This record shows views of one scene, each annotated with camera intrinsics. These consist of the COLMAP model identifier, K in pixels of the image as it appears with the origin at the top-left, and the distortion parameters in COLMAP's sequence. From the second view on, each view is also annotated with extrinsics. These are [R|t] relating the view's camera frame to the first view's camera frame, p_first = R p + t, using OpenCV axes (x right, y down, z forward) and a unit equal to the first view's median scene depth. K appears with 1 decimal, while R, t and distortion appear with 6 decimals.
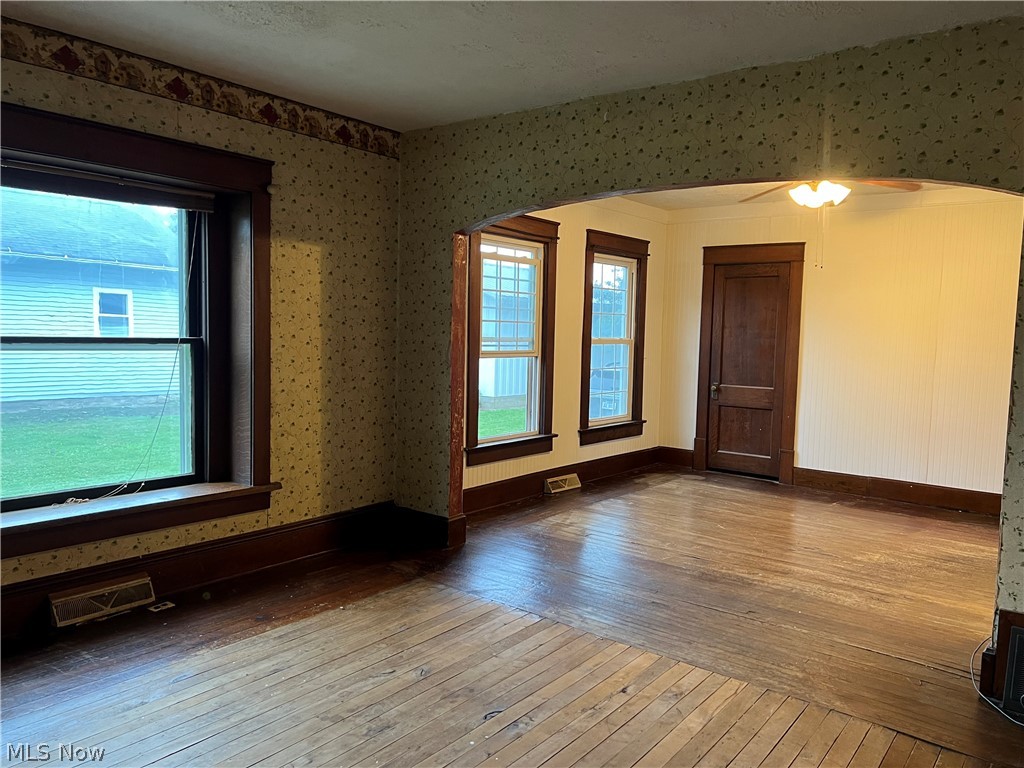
lens RADIAL K [[767.5, 0, 520.5], [0, 767.5, 389.3], [0, 0, 1]] dist [0.057237, -0.063076]
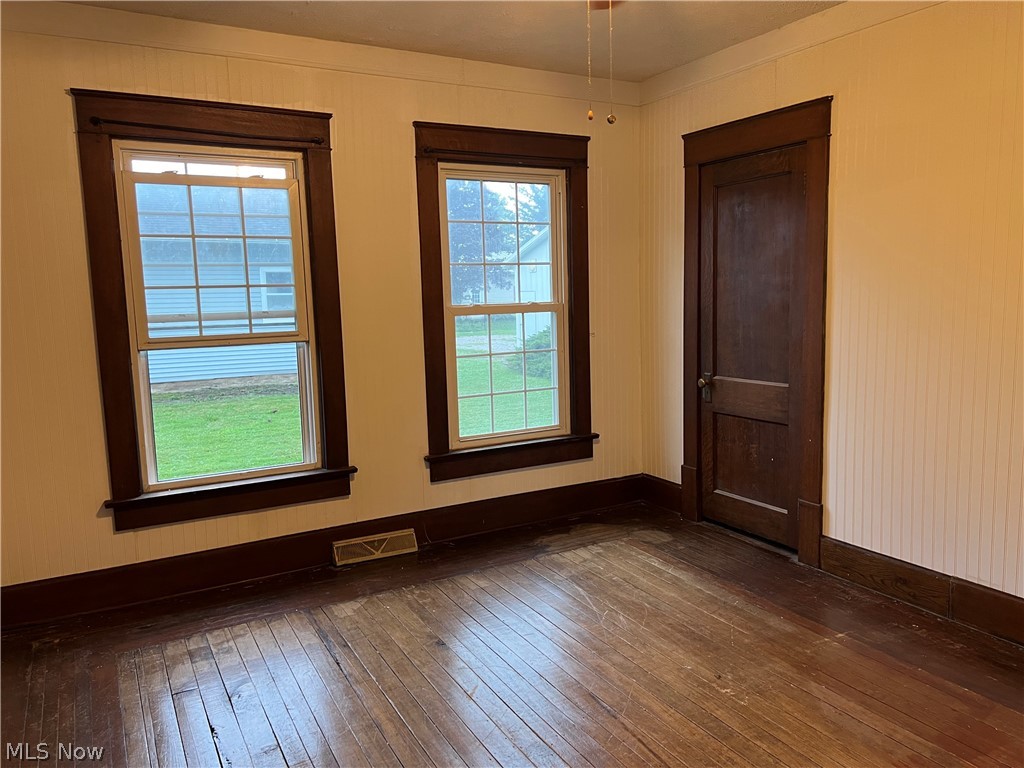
lens RADIAL K [[767.5, 0, 527.2], [0, 767.5, 385.4], [0, 0, 1]] dist [0.057237, -0.063076]
pose [[0.926736, -0.001176, -0.375712, 0.415910], [0.017640, 0.999029, 0.040383, -0.029830], [0.375300, -0.044052, 0.925856, 0.502430]]
